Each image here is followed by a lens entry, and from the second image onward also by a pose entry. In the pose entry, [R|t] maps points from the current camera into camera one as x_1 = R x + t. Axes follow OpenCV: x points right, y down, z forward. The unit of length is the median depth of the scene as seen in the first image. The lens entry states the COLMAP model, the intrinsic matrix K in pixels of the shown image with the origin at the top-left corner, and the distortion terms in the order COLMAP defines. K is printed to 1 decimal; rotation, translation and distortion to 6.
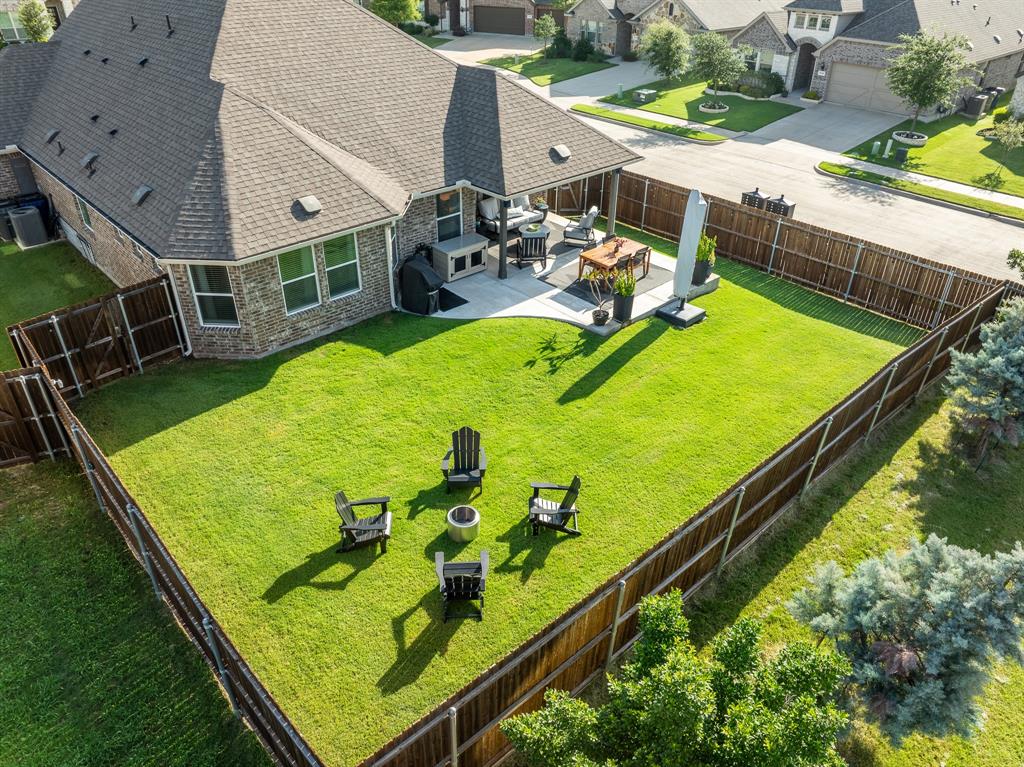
lens RADIAL K [[725.0, 0, 512.0], [0, 725.0, 383.5], [0, 0, 1]] dist [-0.036803, -0.003180]
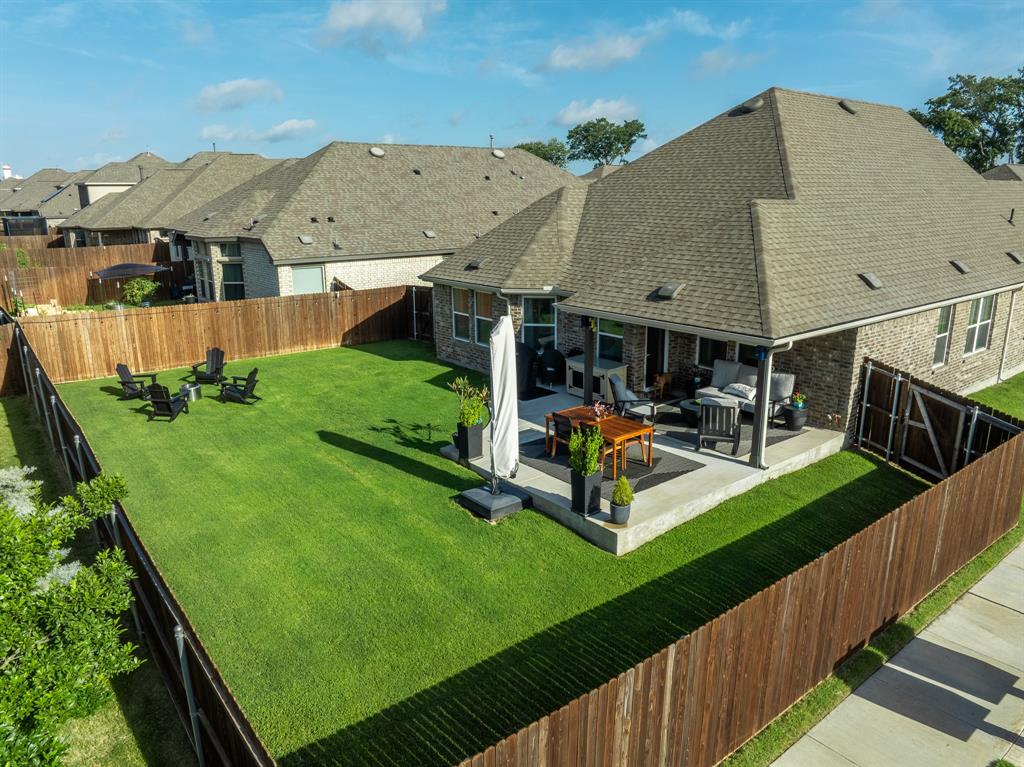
lens RADIAL K [[725.0, 0, 512.0], [0, 725.0, 383.5], [0, 0, 1]] dist [-0.036803, -0.003180]
pose [[-0.074384, 0.244703, -0.966741, 0.944471], [-0.534792, 0.808448, 0.245784, -0.394332], [0.841703, 0.535287, 0.070730, 1.005271]]
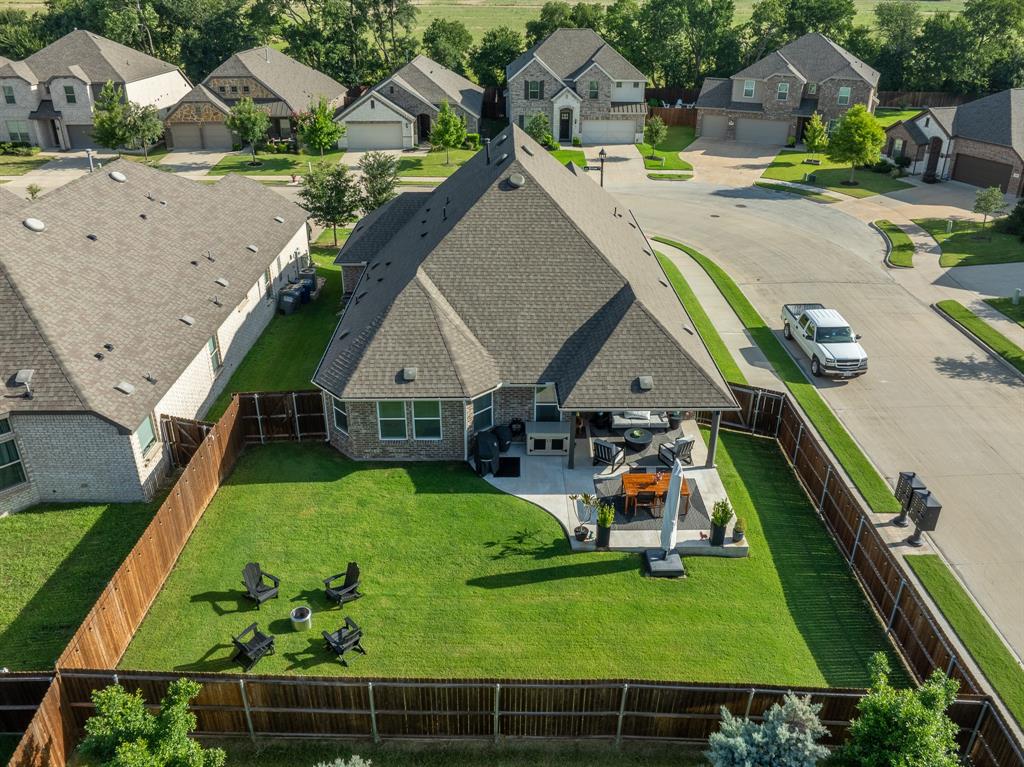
lens RADIAL K [[787.1, 0, 507.8], [0, 787.1, 348.6], [0, 0, 1]] dist [-0.038352, -0.000478]
pose [[0.736841, 0.278884, -0.615864, 0.760406], [-0.360711, 0.932632, -0.009239, -0.328576], [0.571798, 0.228957, 0.787798, -0.123082]]
